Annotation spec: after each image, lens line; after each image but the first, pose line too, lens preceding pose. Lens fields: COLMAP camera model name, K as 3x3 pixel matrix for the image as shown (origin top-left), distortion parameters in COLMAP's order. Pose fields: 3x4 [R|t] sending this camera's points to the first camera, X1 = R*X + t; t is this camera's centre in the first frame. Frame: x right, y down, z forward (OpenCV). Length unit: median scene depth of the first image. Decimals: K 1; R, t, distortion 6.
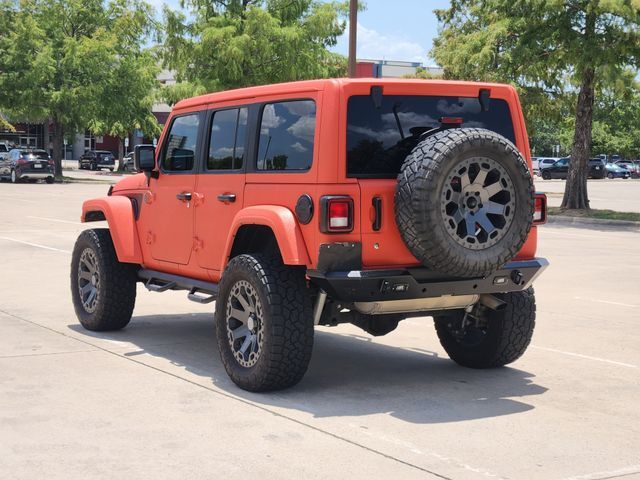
lens RADIAL K [[1205.6, 0, 320.0], [0, 1205.6, 240.0], [0, 0, 1]] dist [-0.471445, 6.198057]
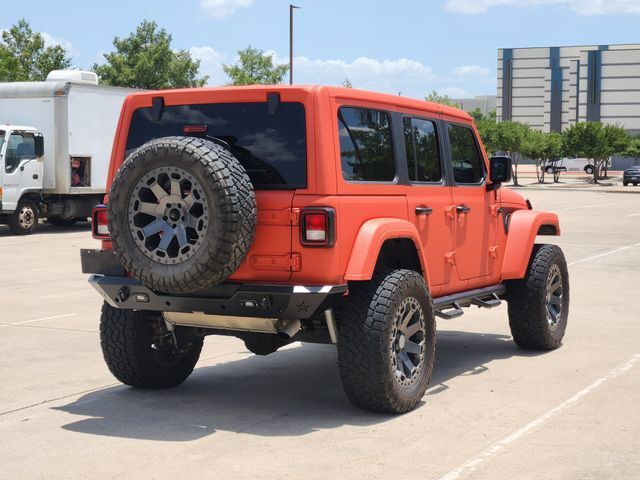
lens RADIAL K [[1230.6, 0, 321.5], [0, 1230.6, 218.6], [0, 0, 1]] dist [-0.658855, 6.668188]
pose [[0.547332, 0.029217, -0.836406, 1.004832], [-0.056802, 0.998383, -0.002296, -0.032770], [0.834986, 0.048766, 0.548106, 0.568720]]
